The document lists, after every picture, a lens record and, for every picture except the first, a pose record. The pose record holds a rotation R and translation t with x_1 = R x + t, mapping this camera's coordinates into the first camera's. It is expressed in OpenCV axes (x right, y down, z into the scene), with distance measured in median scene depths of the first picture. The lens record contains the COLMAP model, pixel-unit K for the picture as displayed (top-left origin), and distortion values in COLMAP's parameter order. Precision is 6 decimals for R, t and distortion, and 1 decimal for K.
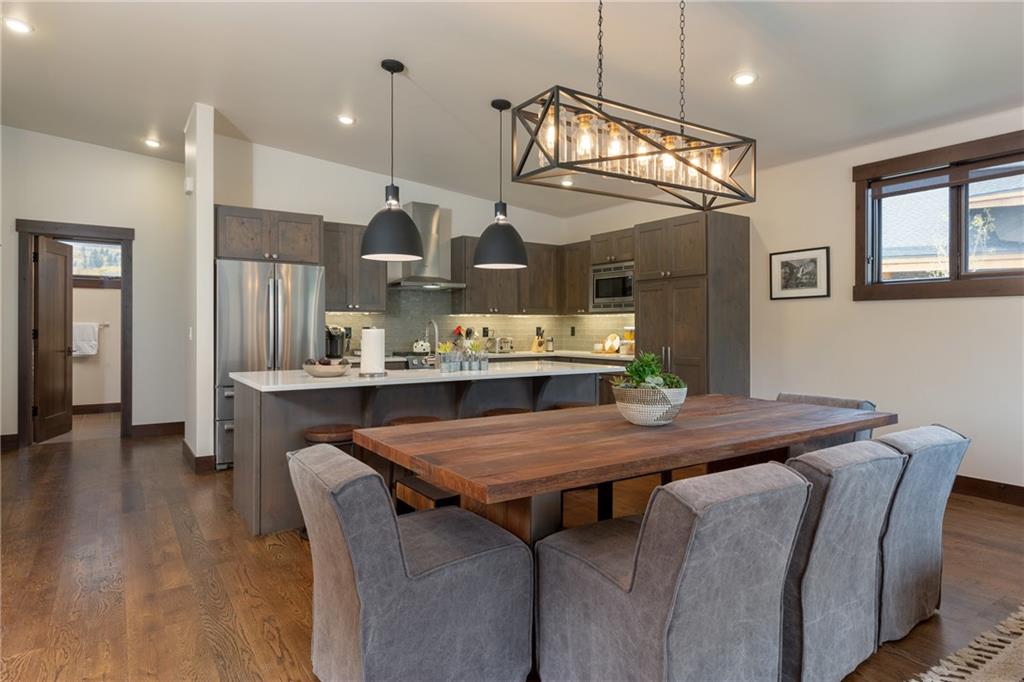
lens RADIAL K [[587.5, 0, 508.4], [0, 587.5, 324.3], [0, 0, 1]] dist [-0.000453, -0.000523]
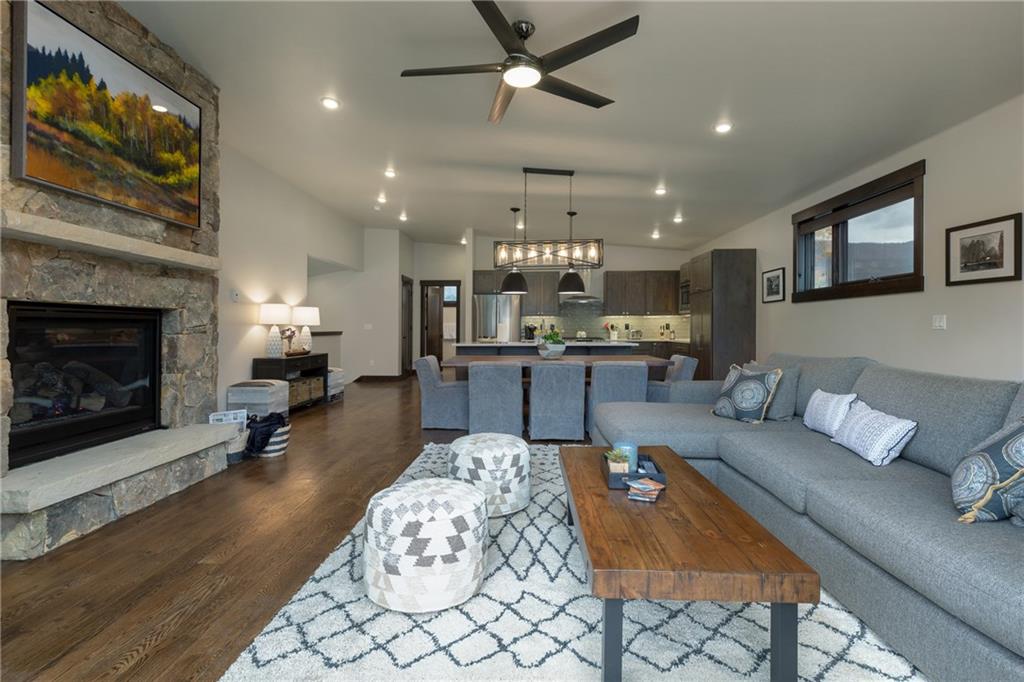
lens RADIAL K [[473.2, 0, 492.6], [0, 473.2, 328.9], [0, 0, 1]] dist [0.002032, 0.000479]
pose [[0.788471, 0.000499, -0.615072, 0.651271], [0.003550, 0.999979, 0.005363, 0.015232], [0.615061, -0.006412, 0.788453, -0.386260]]
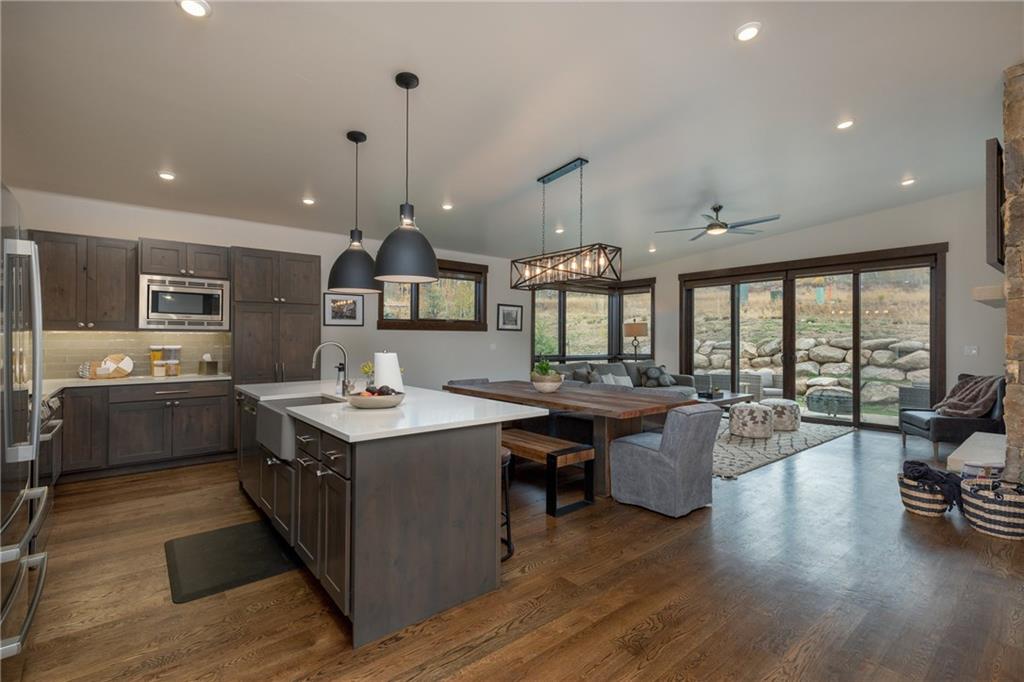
lens RADIAL K [[465.9, 0, 515.9], [0, 465.9, 339.6], [0, 0, 1]] dist [0.000290, 0.000116]
pose [[-0.111155, -0.001525, 0.993802, -0.720356], [-0.008210, 0.999966, 0.000616, -0.012120], [-0.993769, -0.008091, -0.111163, 0.670180]]
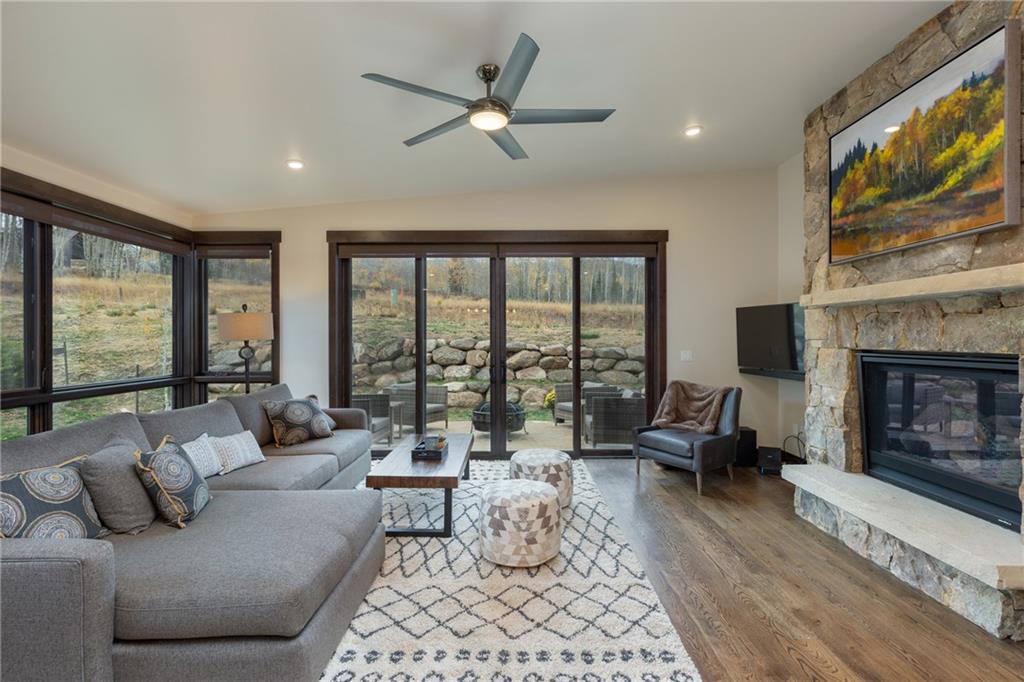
lens RADIAL K [[465.9, 0, 515.9], [0, 465.9, 339.6], [0, 0, 1]] dist [0.000290, 0.000116]
pose [[-0.836920, 0.000233, 0.547326, 0.015651], [-0.000538, 0.999999, -0.001247, -0.025426], [-0.547326, -0.001338, -0.836919, 0.496719]]
